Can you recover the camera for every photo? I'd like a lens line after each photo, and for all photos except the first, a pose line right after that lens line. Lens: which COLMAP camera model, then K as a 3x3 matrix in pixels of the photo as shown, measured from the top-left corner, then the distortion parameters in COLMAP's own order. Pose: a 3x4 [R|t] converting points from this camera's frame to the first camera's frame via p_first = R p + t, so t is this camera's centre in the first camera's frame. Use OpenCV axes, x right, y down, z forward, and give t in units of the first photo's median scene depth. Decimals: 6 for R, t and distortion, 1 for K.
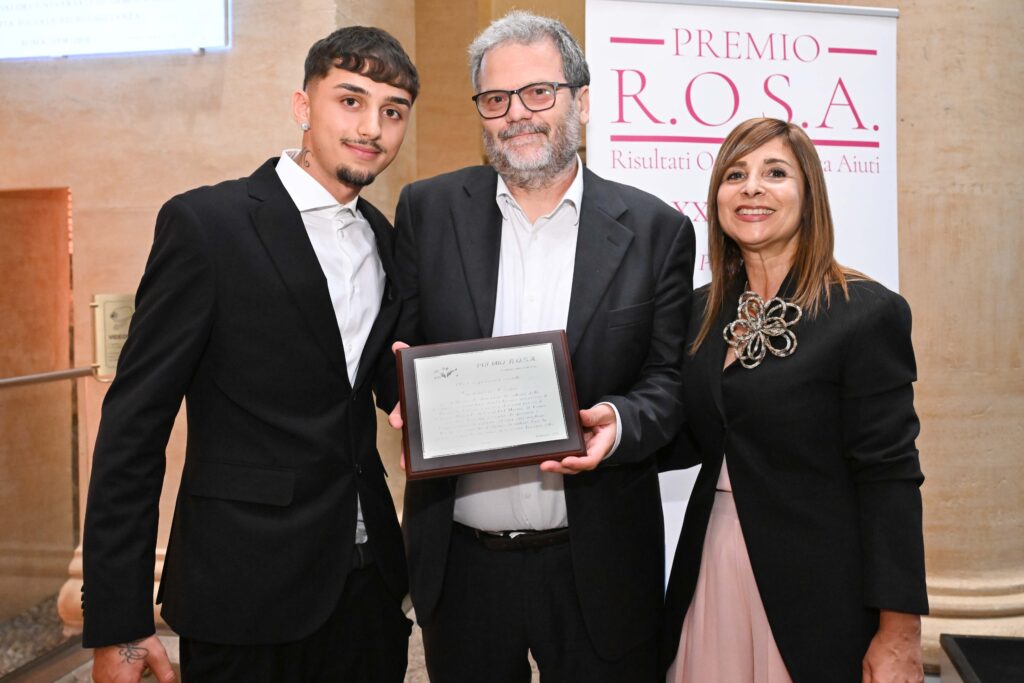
lens RADIAL K [[844.5, 0, 512.3], [0, 844.5, 295.3], [0, 0, 1]] dist [0.003163, -0.001668]
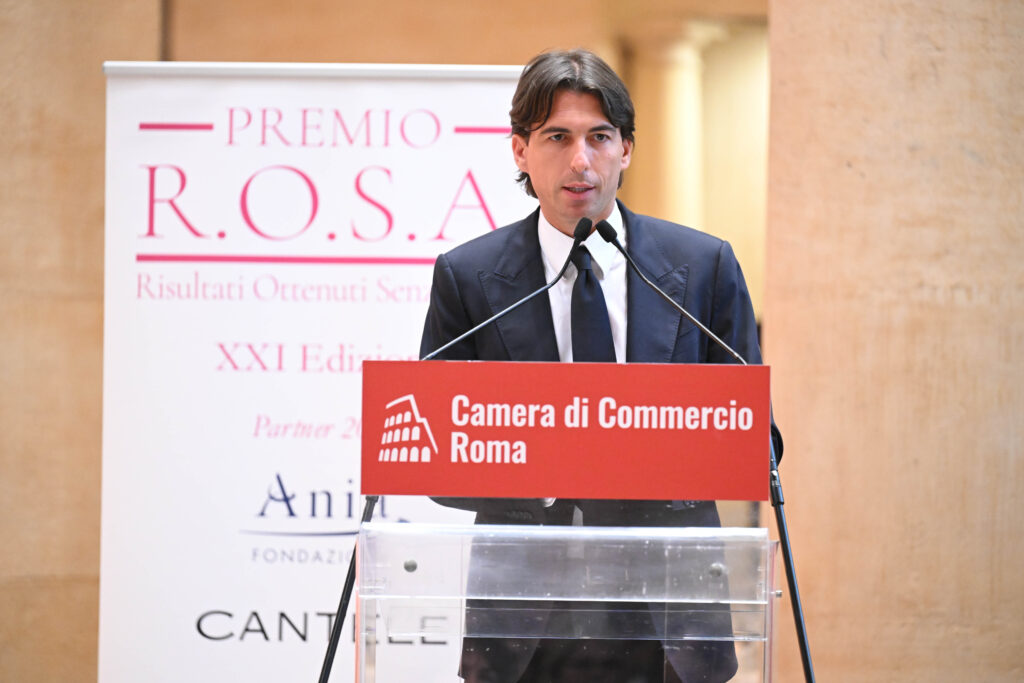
lens RADIAL K [[5919.8, 0, 512.0], [0, 5919.8, 341.5], [0, 0, 1]] dist [-0.167650, 1.501677]
pose [[0.955858, 0.019859, -0.293157, 1.403660], [-0.025105, 0.999585, -0.014143, -0.033004], [0.292754, 0.020878, 0.955960, -2.782500]]
